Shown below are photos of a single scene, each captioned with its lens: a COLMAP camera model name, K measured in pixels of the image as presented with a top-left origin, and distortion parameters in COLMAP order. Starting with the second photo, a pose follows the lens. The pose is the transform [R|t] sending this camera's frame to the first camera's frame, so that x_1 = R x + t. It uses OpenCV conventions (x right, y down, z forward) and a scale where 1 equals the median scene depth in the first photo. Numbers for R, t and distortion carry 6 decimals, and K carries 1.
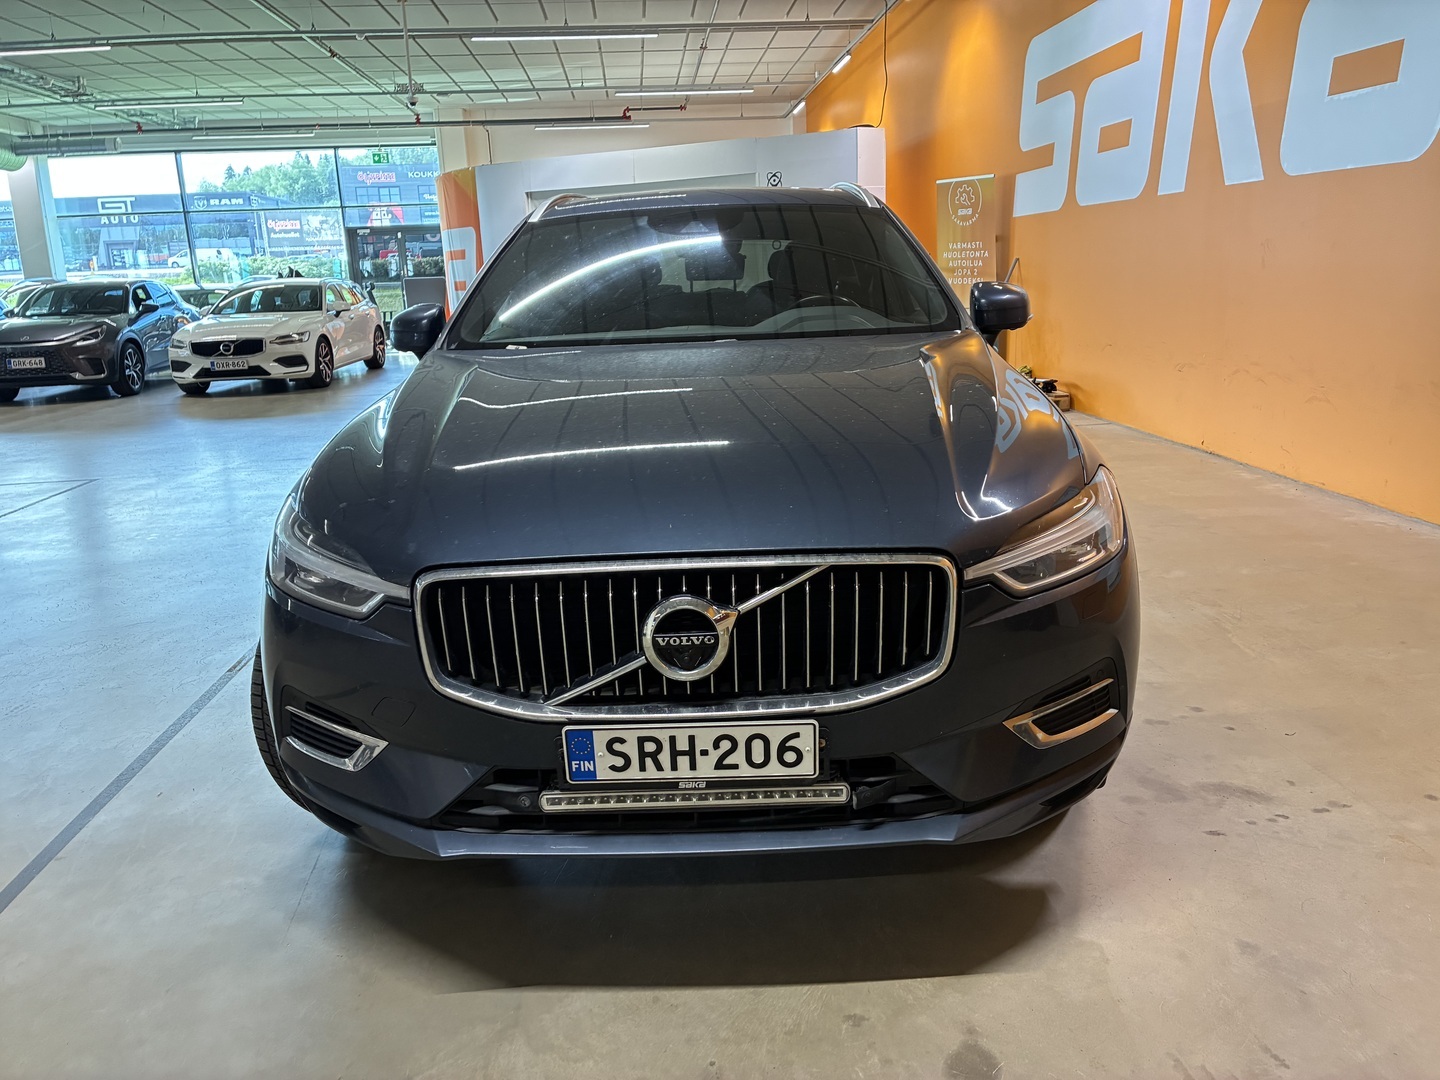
lens RADIAL K [[1103.7, 0, 720.0], [0, 1103.7, 540.0], [0, 0, 1]] dist [0.004419, 0.005089]
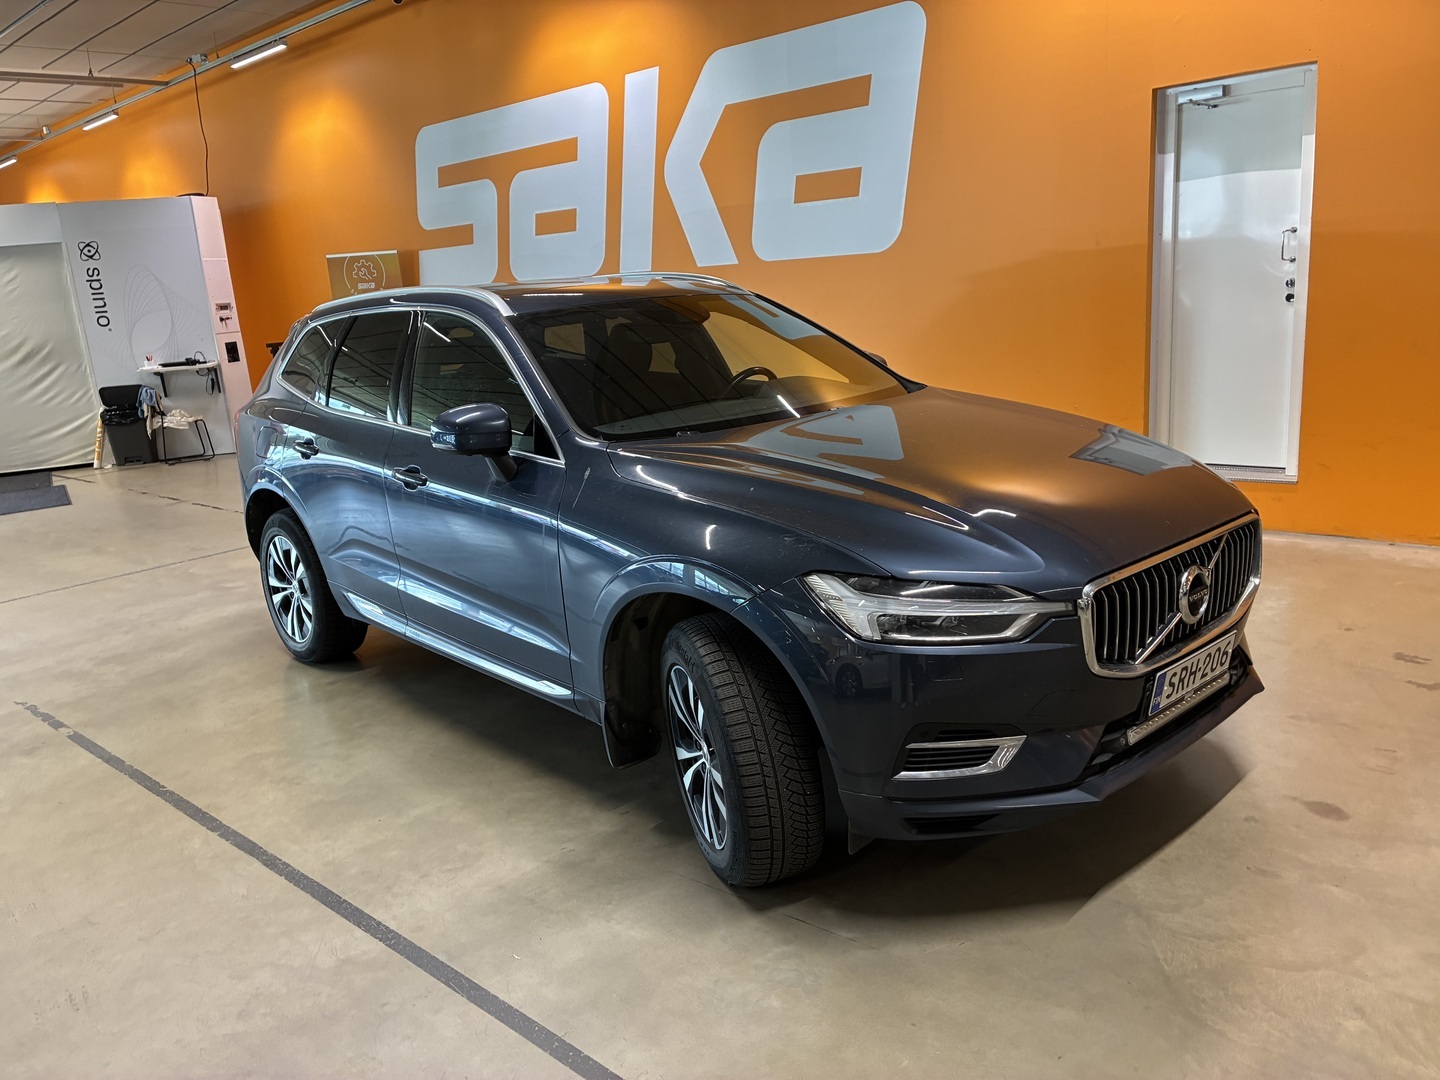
lens RADIAL K [[1090.6, 0, 720.0], [0, 1090.6, 540.0], [0, 0, 1]] dist [0.002832, 0.004197]
pose [[0.736785, -0.163891, 0.655963, -0.408509], [0.197702, 0.979997, 0.022790, -0.039803], [-0.646576, 0.112894, 0.754449, 0.082683]]
